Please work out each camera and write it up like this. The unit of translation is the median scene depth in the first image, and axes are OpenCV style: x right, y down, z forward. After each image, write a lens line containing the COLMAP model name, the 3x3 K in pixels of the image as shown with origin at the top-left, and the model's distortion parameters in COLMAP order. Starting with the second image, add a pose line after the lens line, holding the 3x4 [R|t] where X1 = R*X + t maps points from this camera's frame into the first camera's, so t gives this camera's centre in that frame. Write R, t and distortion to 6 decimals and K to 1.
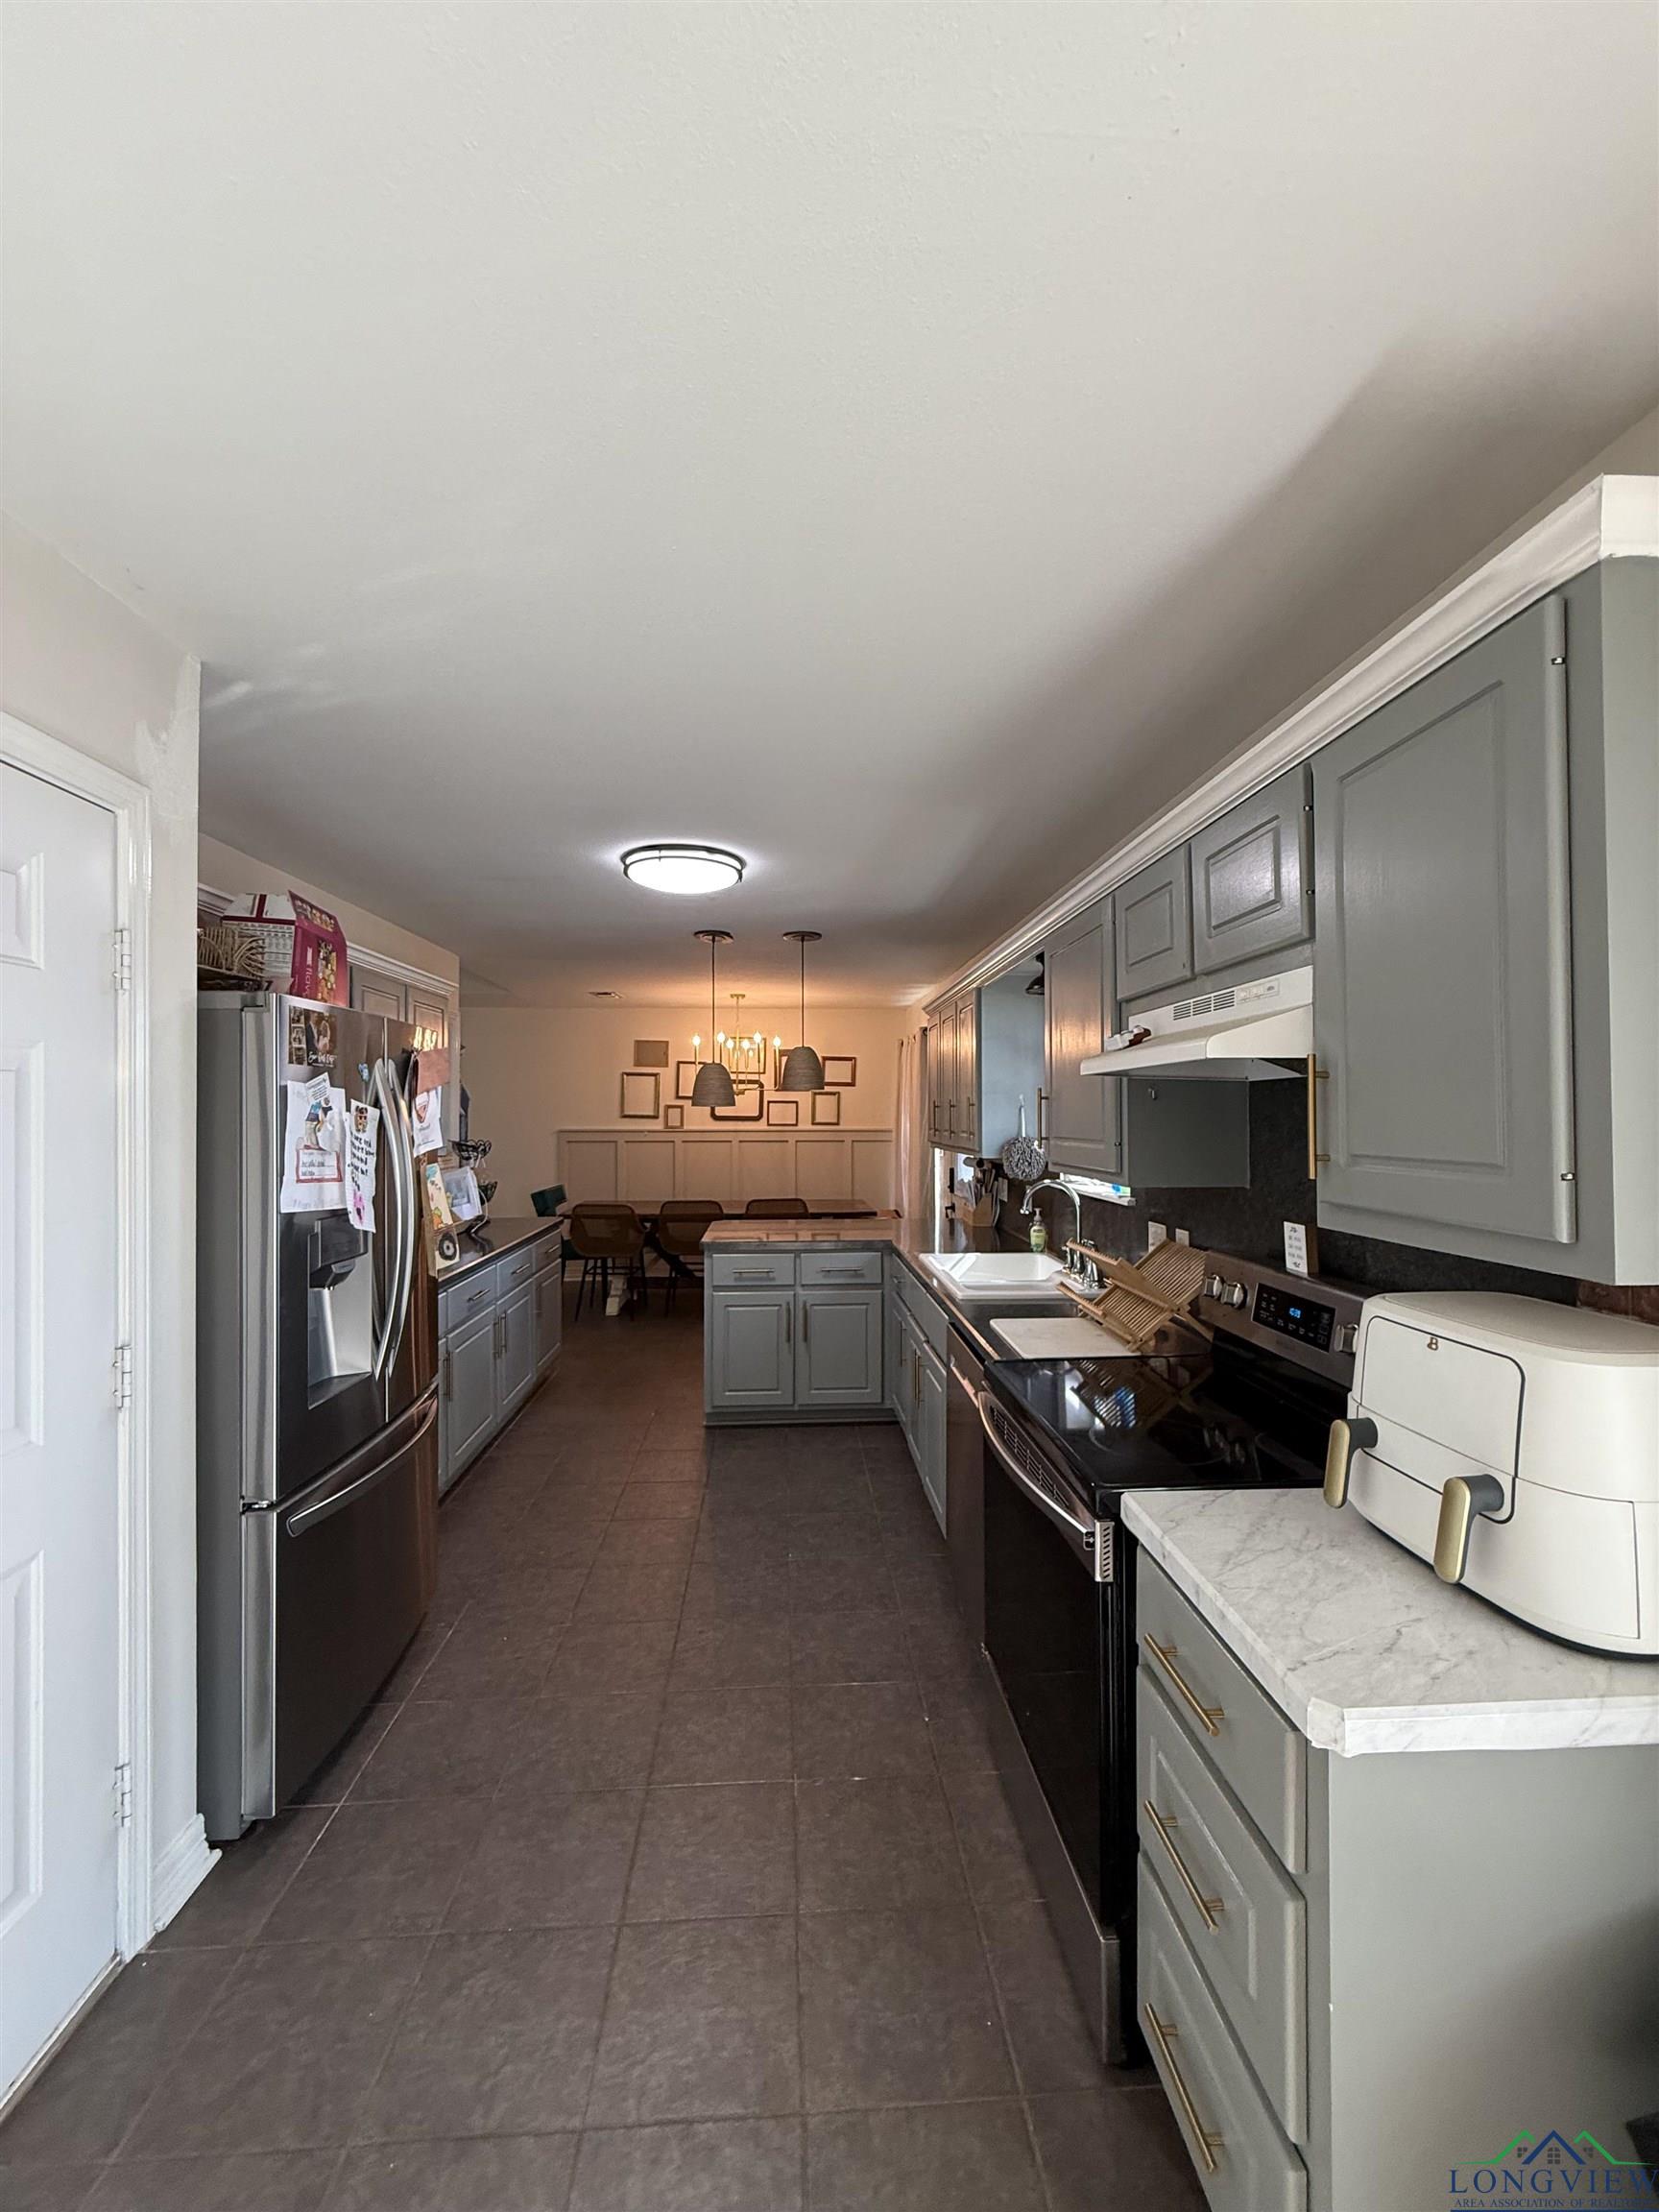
lens RADIAL K [[881.2, 0, 826.8], [0, 881.2, 1108.0], [0, 0, 1]] dist [0.001672, 0.000062]
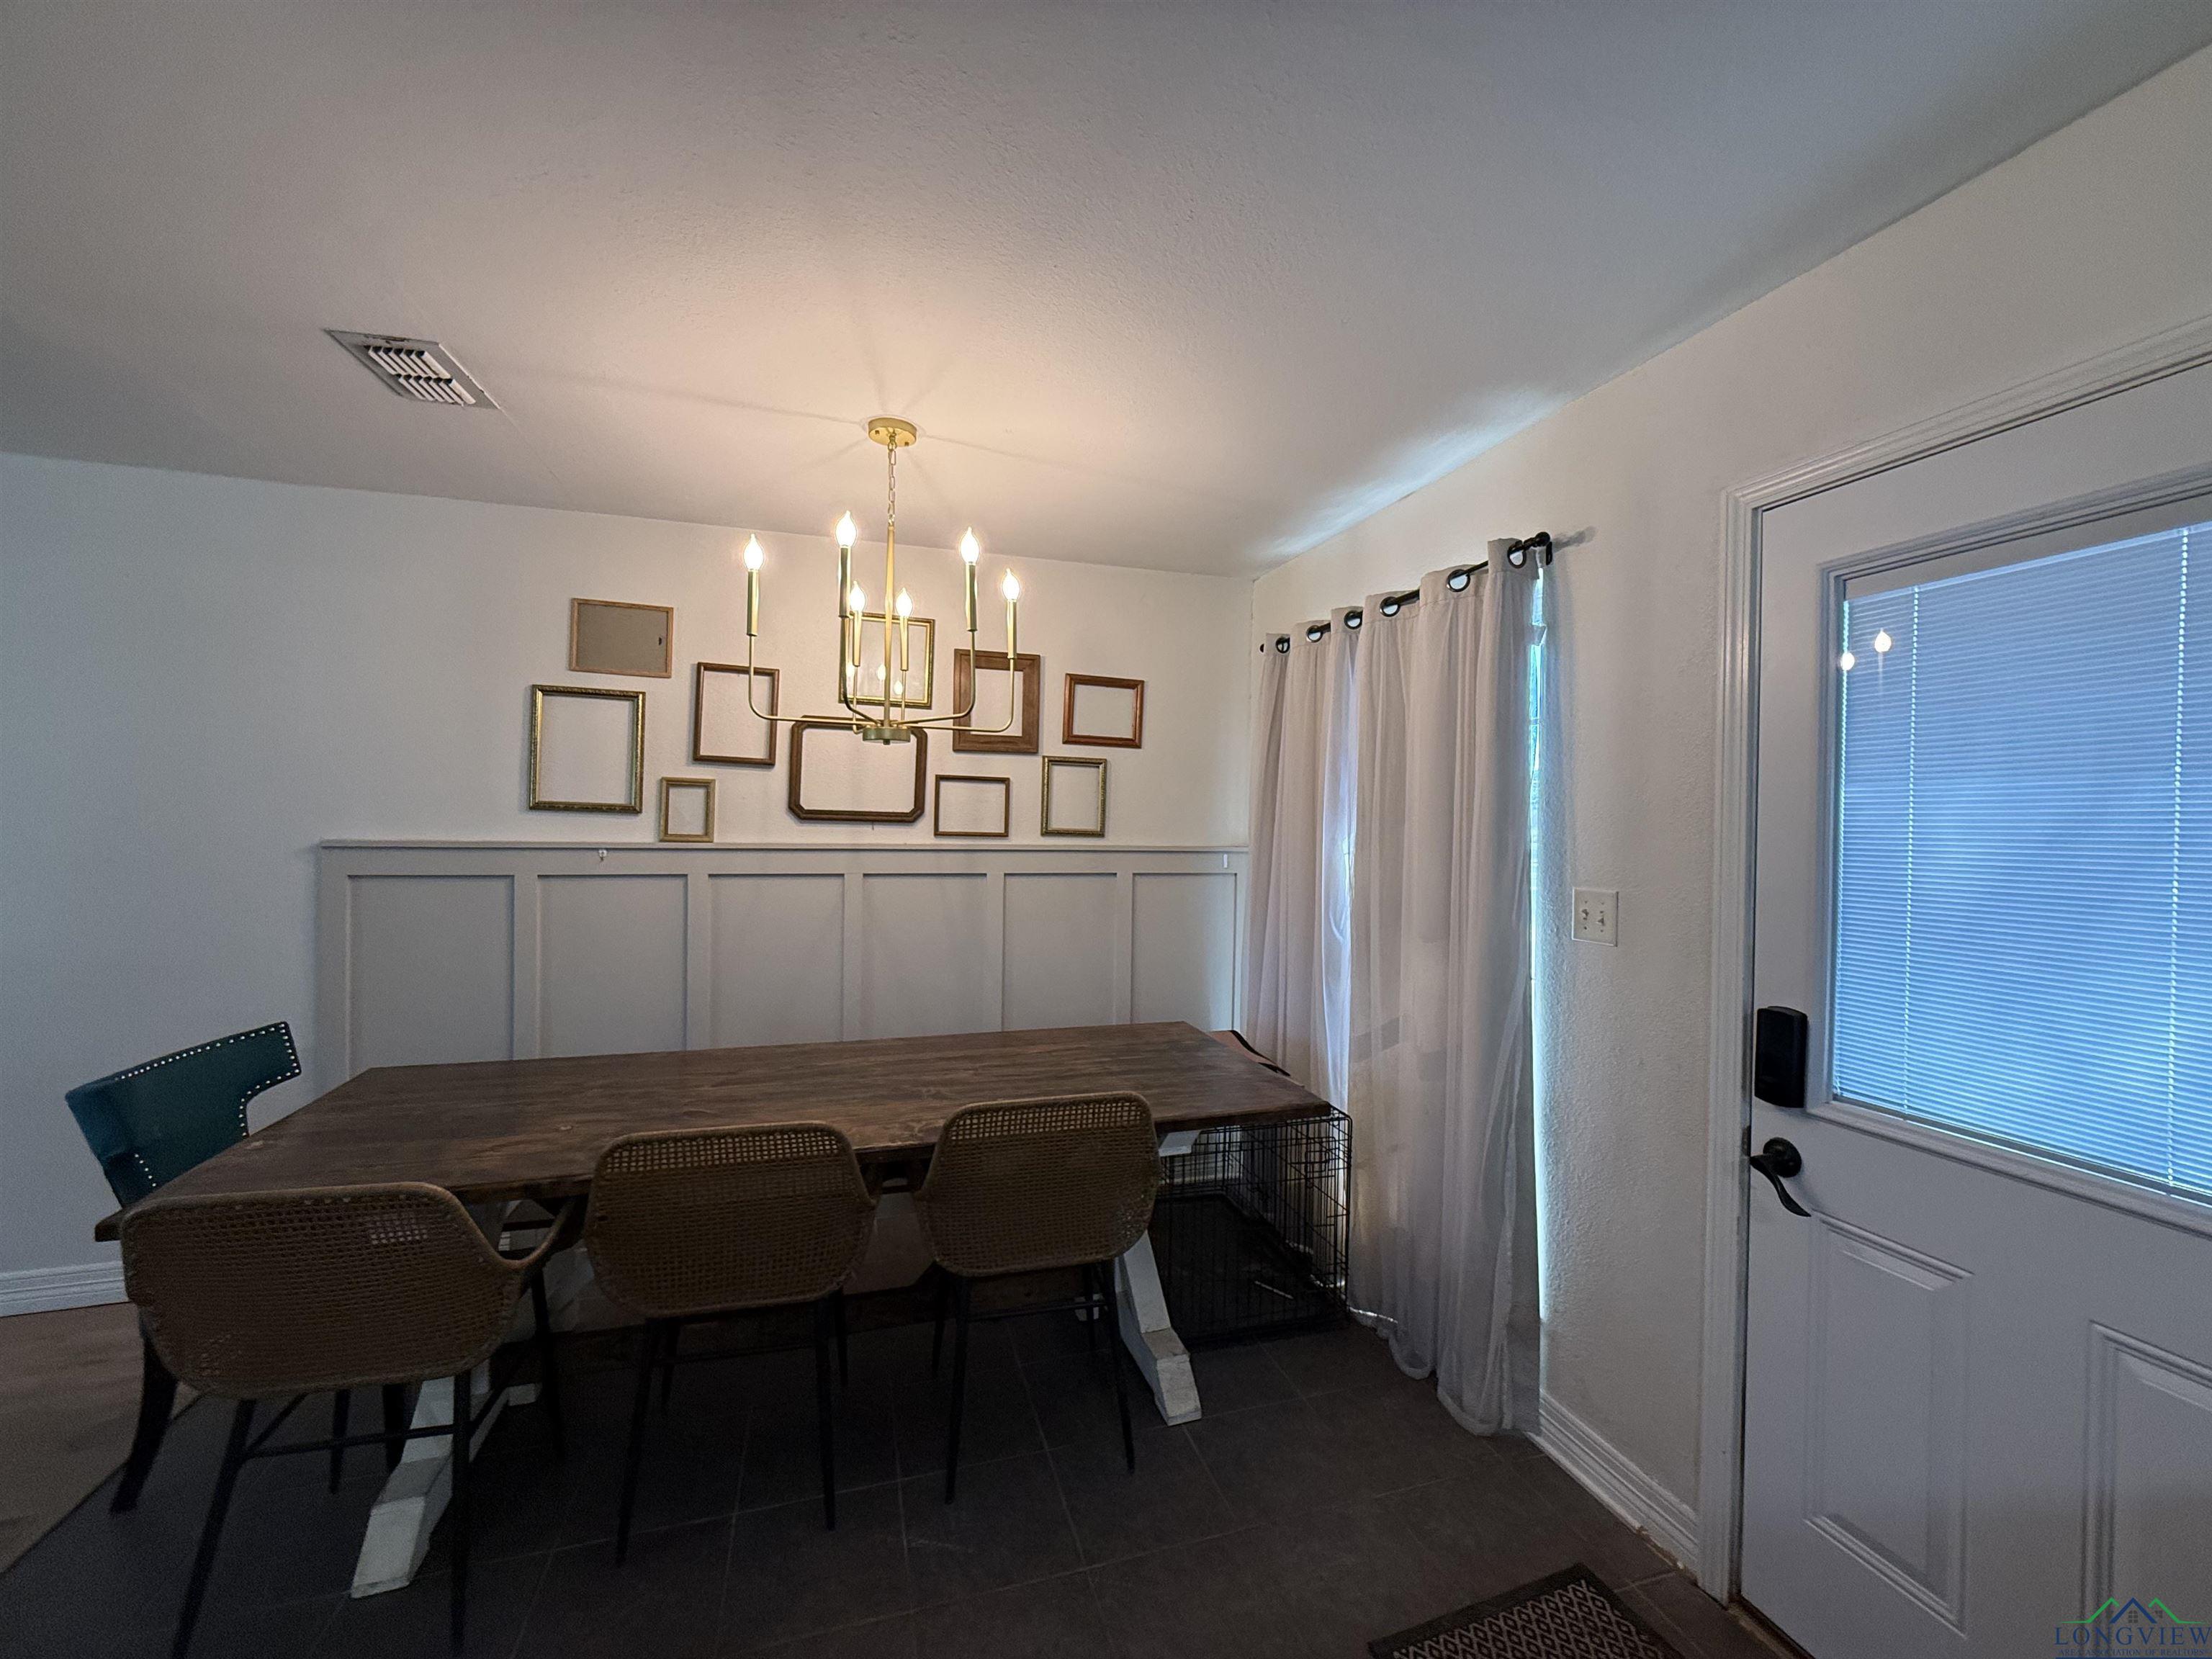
lens RADIAL K [[881.2, 0, 1113.7], [0, 881.2, 822.8], [0, 0, 1]] dist [0.001672, 0.000062]
pose [[0.968108, 0.015820, 0.250033, -0.089559], [-0.018640, 0.999787, 0.008915, 0.008615], [-0.249839, -0.013292, 0.968196, 0.584126]]
